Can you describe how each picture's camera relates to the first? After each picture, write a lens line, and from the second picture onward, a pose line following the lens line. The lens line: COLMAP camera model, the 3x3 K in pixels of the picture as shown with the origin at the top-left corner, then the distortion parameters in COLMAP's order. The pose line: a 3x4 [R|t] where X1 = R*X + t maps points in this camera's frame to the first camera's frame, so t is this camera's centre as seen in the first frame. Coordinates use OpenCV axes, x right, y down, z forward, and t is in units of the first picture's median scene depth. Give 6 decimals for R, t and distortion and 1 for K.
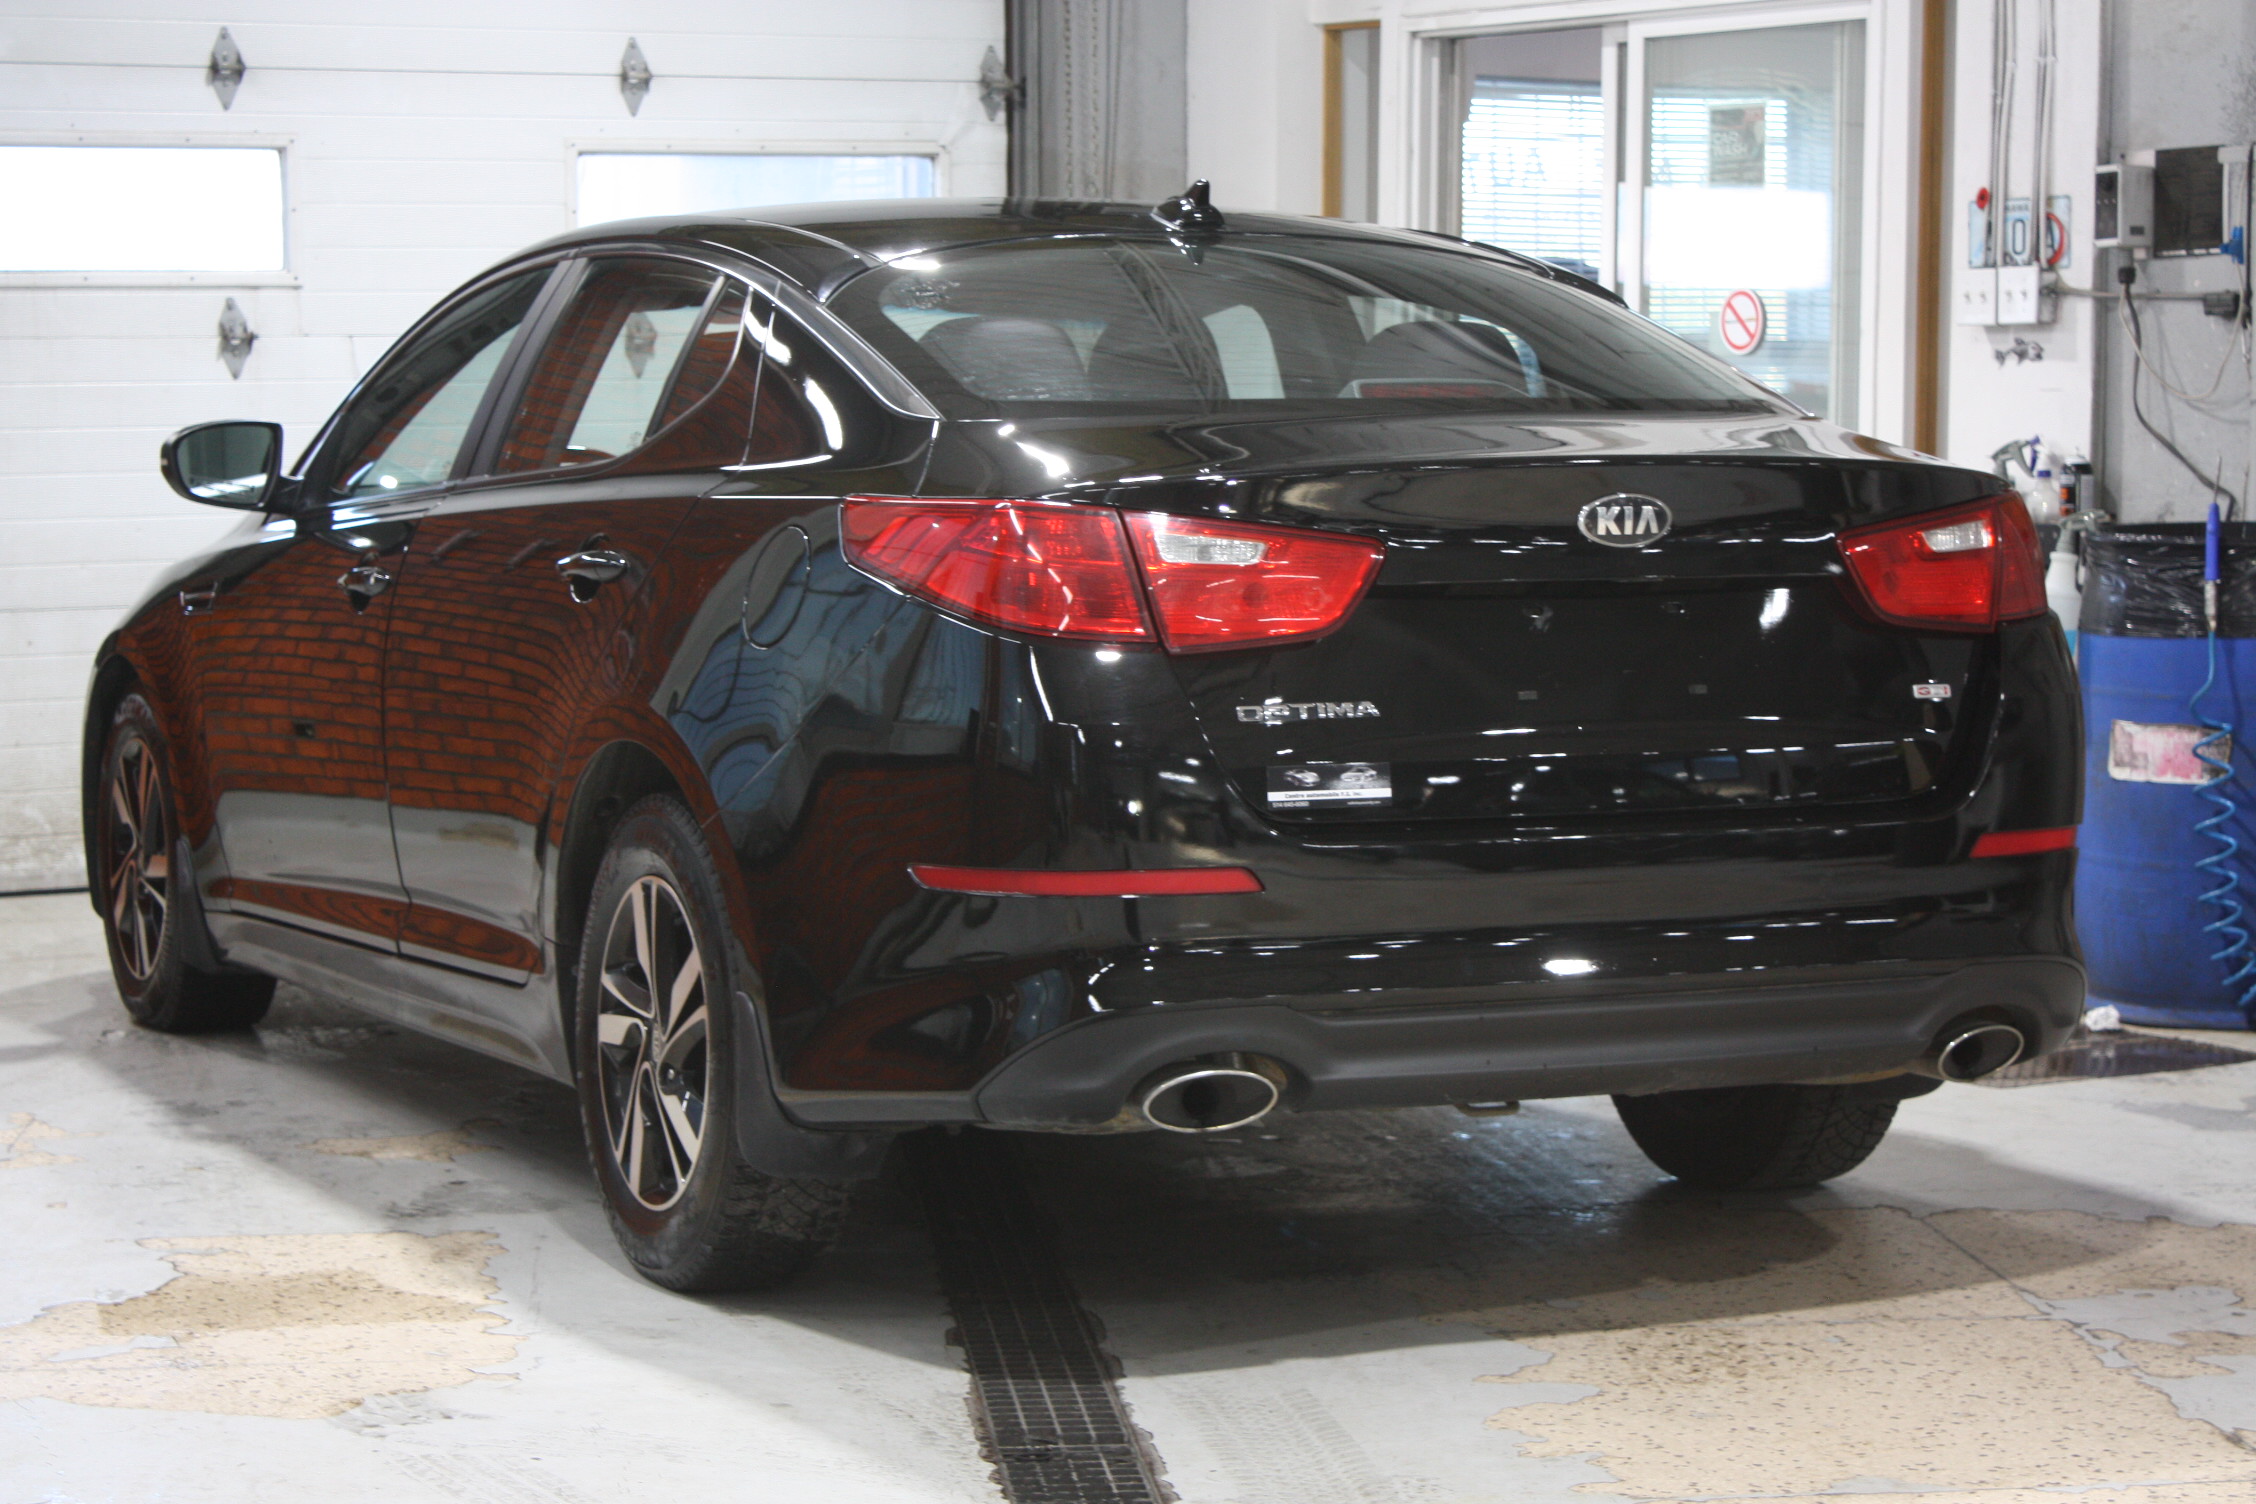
lens RADIAL K [[4918.8, 0, 1153.9], [0, 4918.8, 753.4], [0, 0, 1]] dist [0.393936, -4.000182]
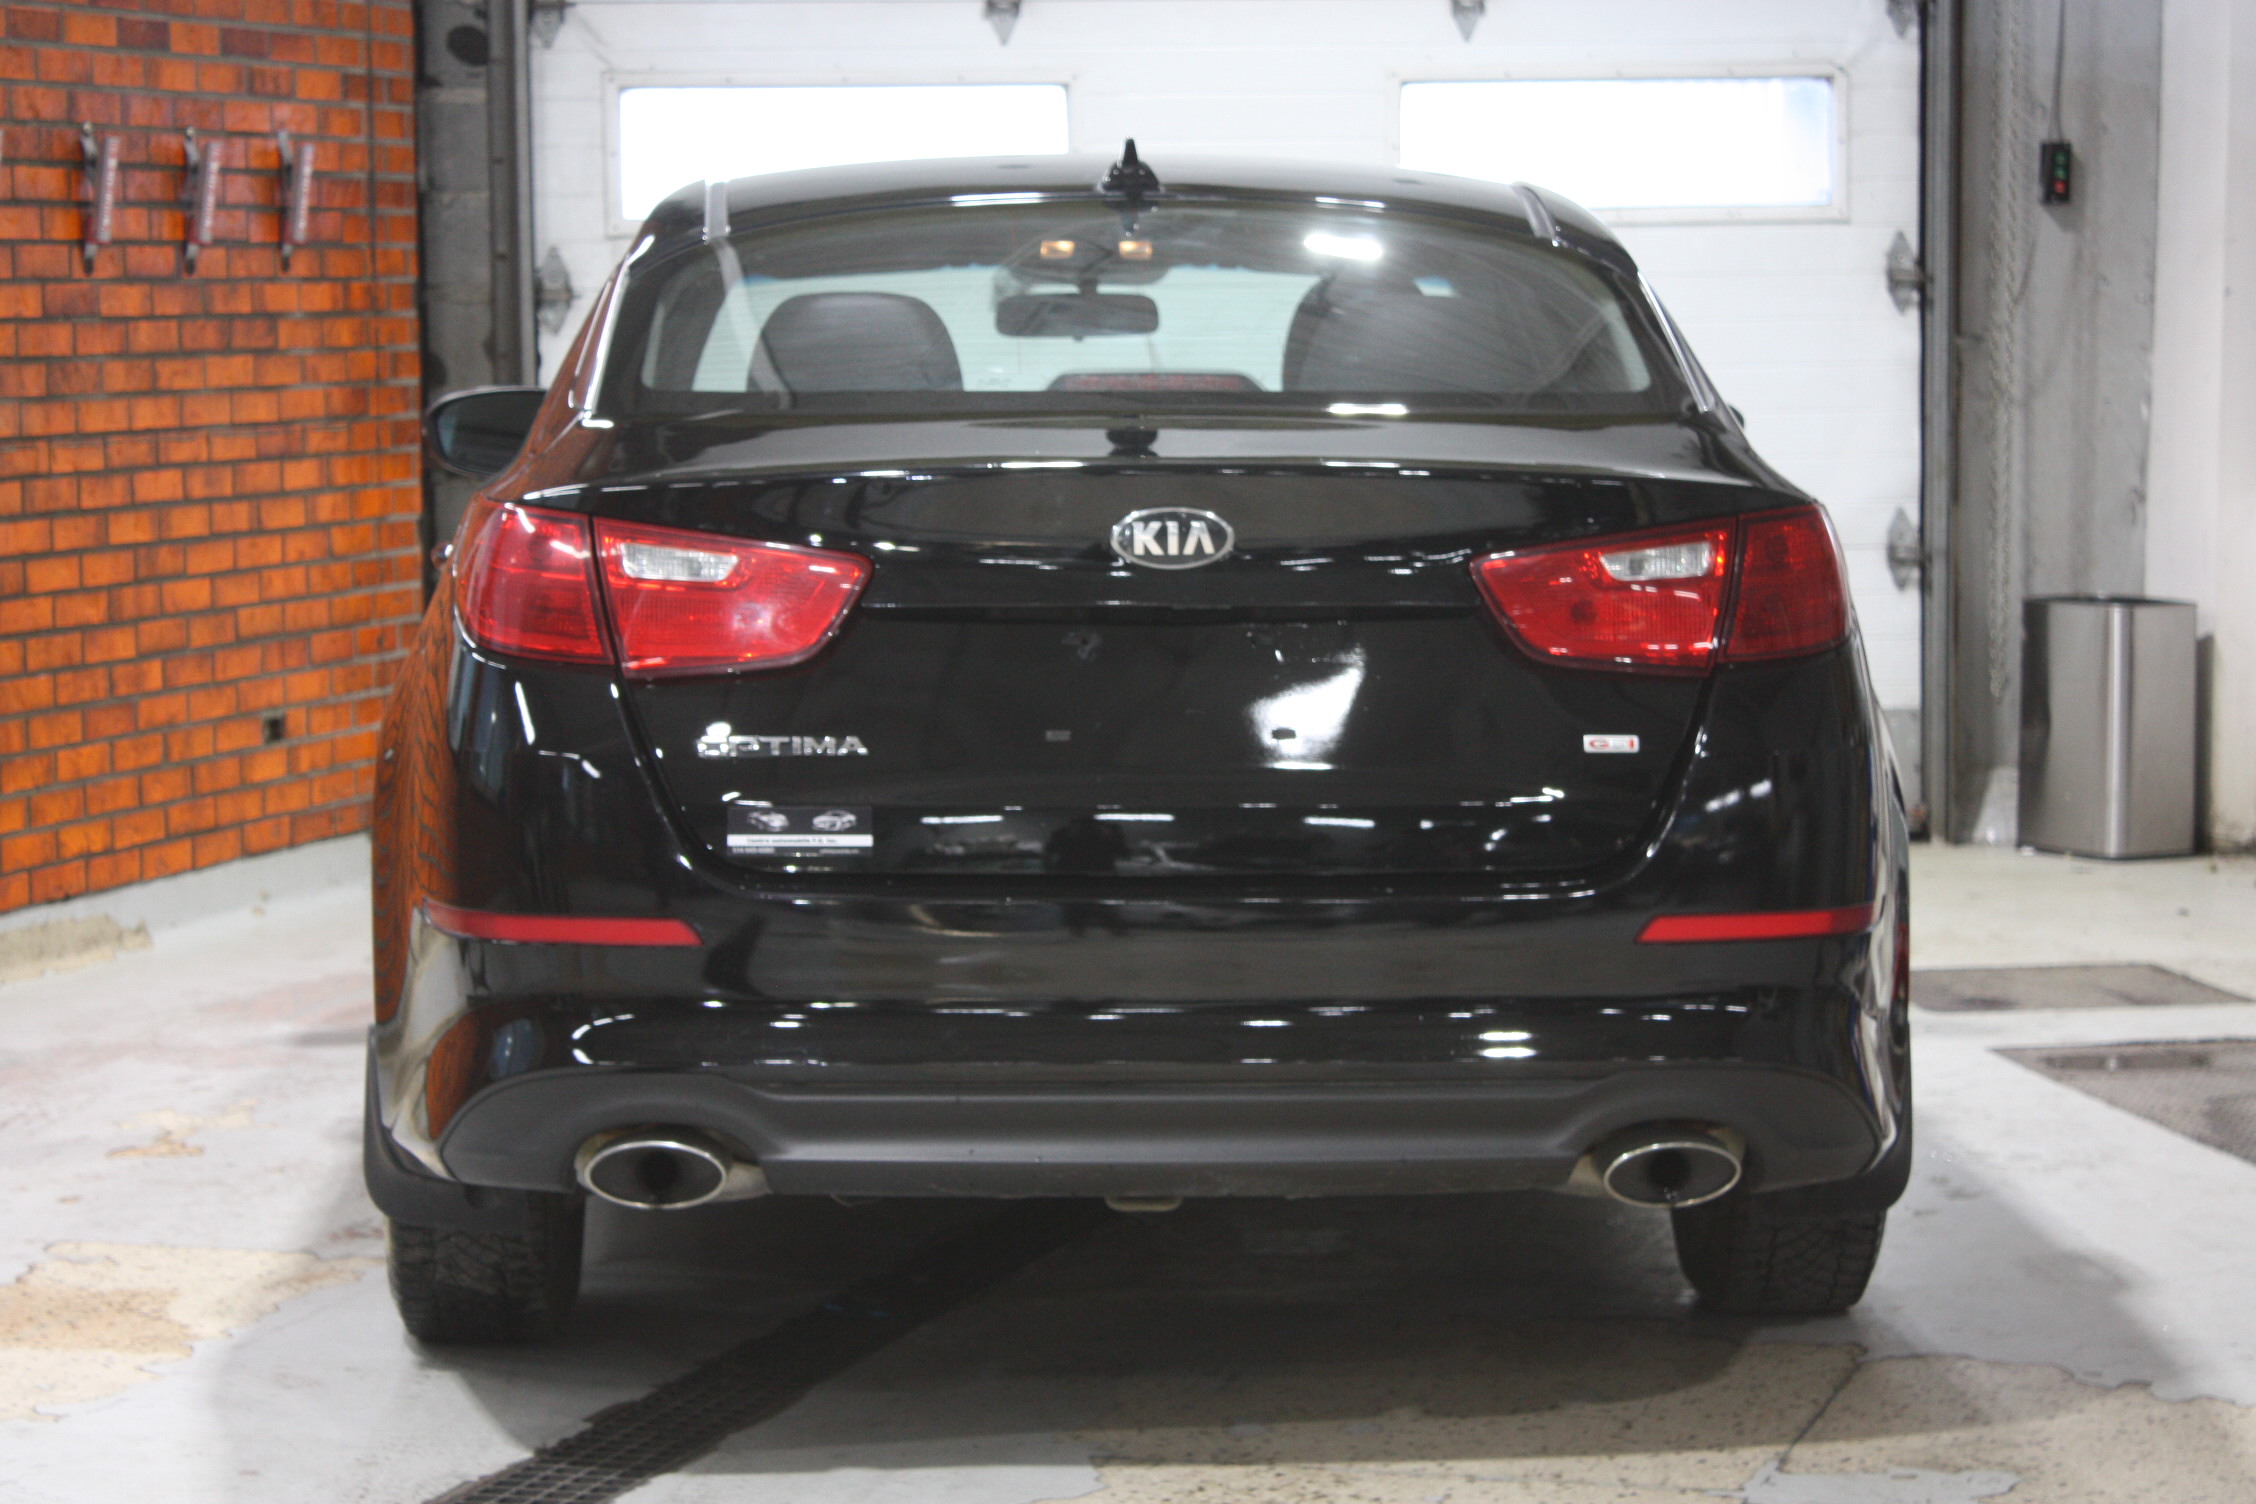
lens RADIAL K [[5510.9, 0, 1128.0], [0, 5510.9, 752.0], [0, 0, 1]] dist [-0.276963, 4.429489]
pose [[0.919158, 0.034637, -0.392364, 0.450914], [-0.031240, 0.999399, 0.015041, -0.022977], [0.392649, -0.001567, 0.919687, 0.102689]]
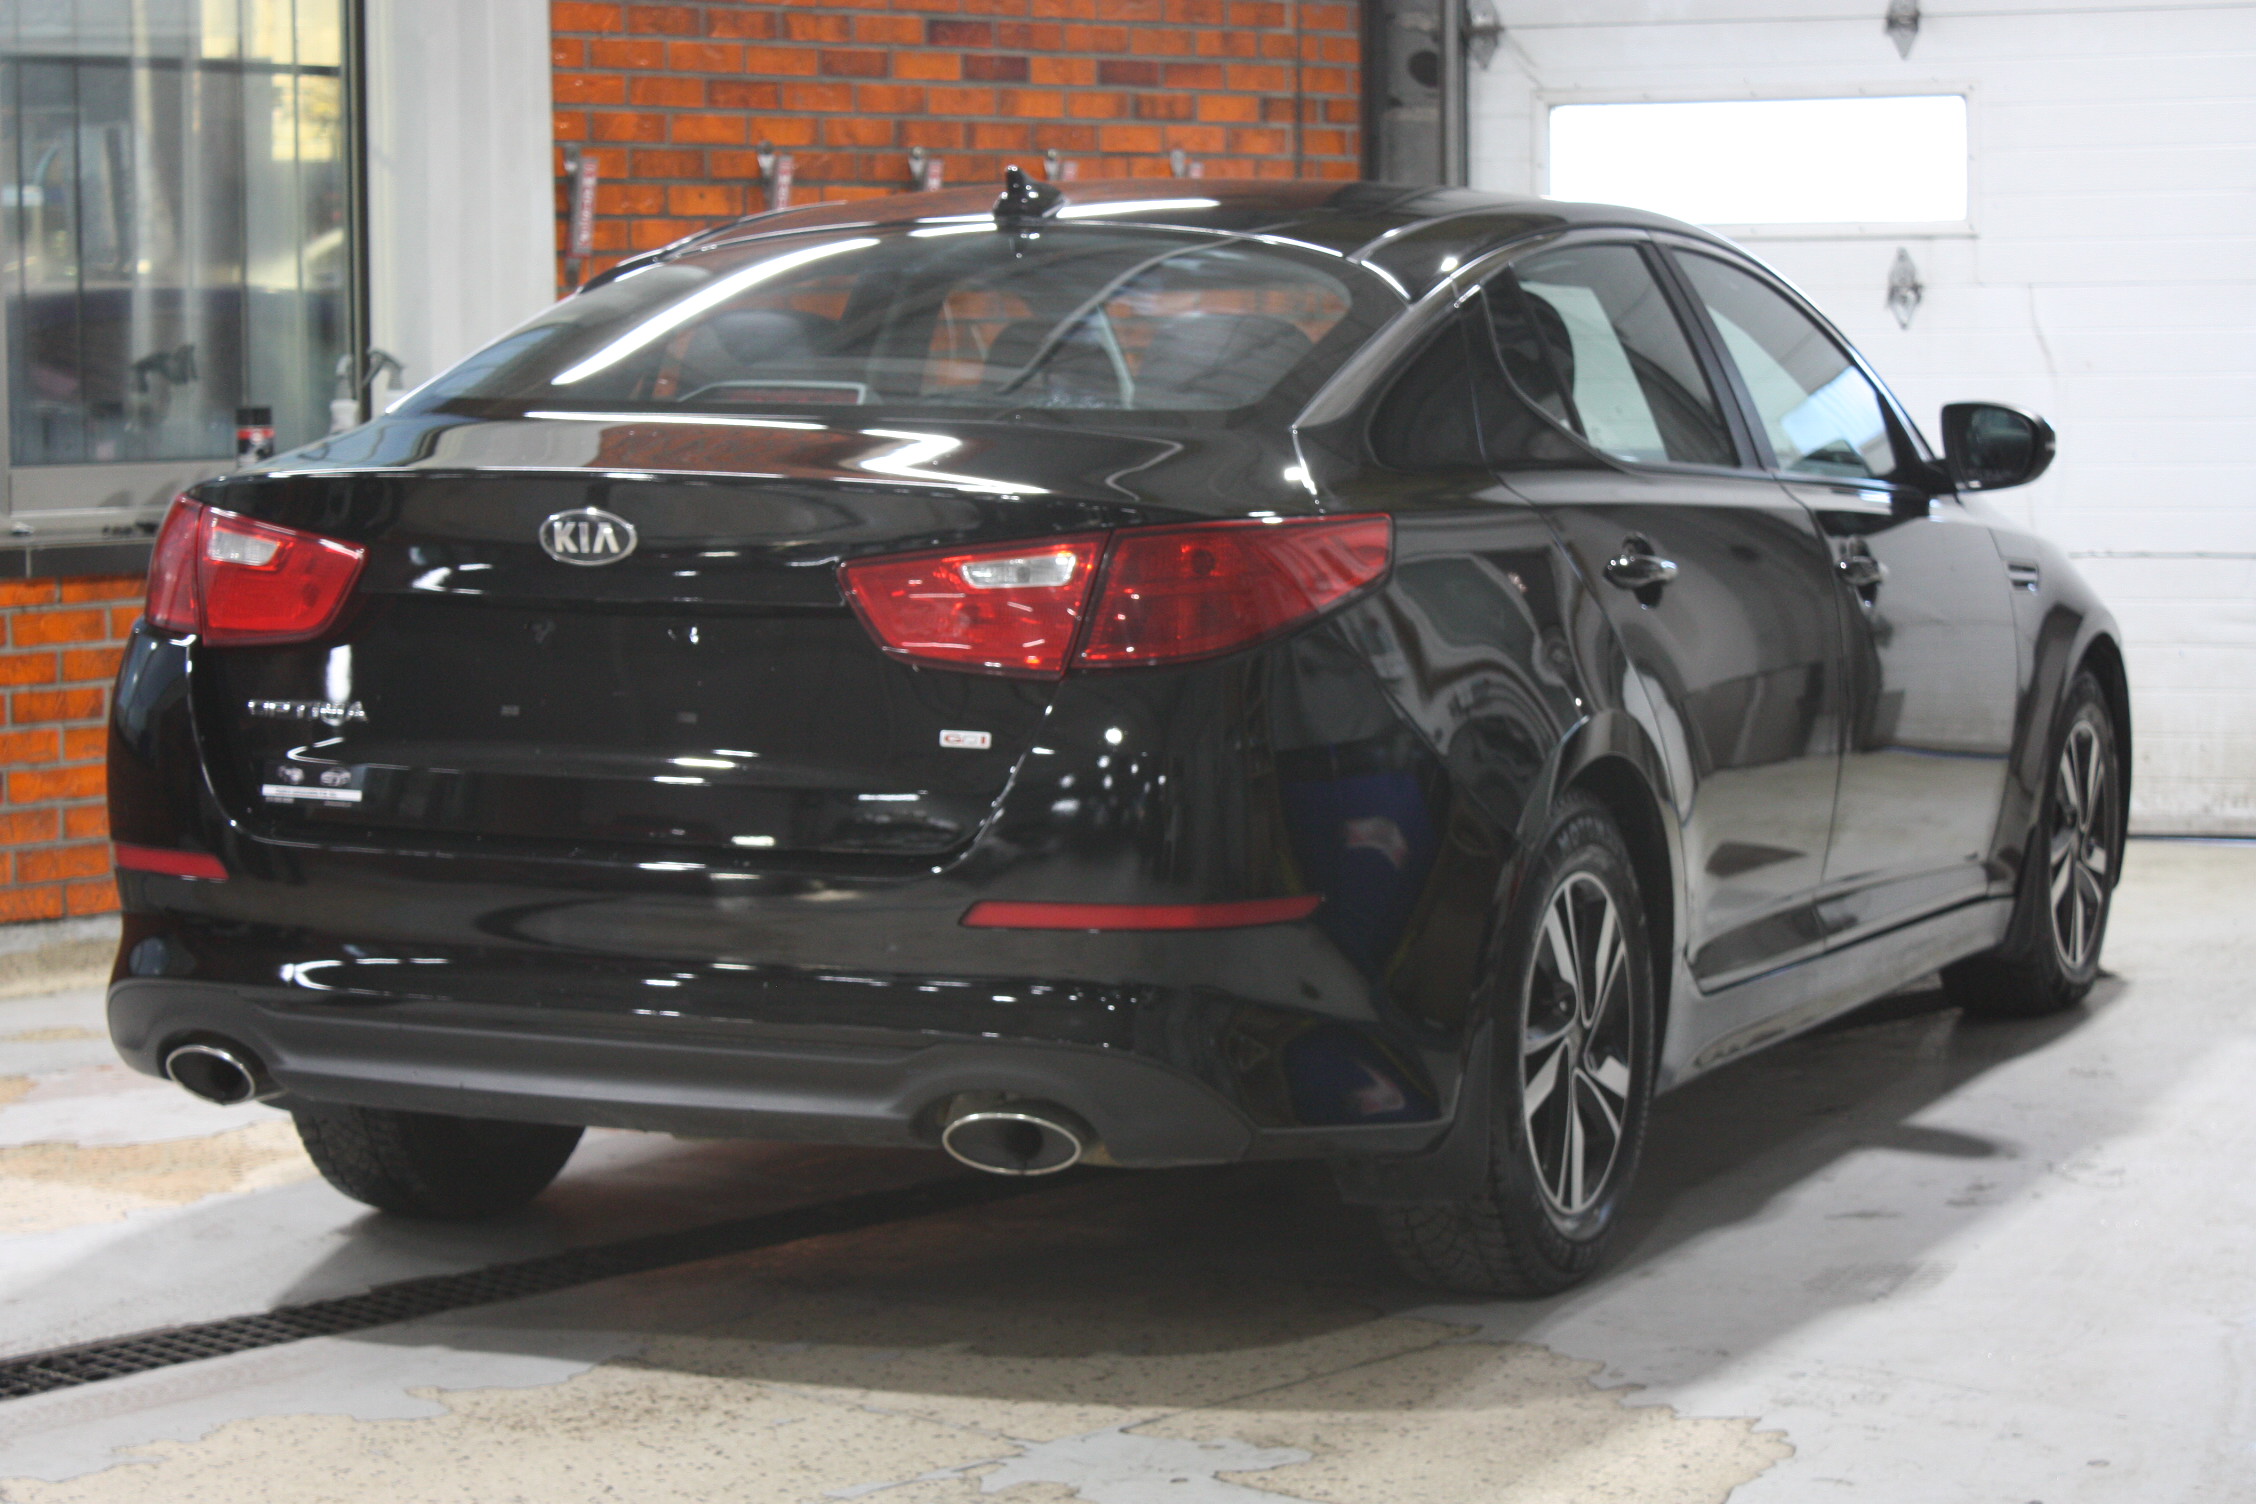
lens RADIAL K [[4918.8, 0, 1153.9], [0, 4918.8, 753.4], [0, 0, 1]] dist [0.393936, -4.000182]
pose [[0.657039, 0.077393, -0.749873, 0.862443], [-0.060572, 0.996920, 0.049817, -0.057659], [0.751419, 0.012690, 0.659703, 0.427823]]
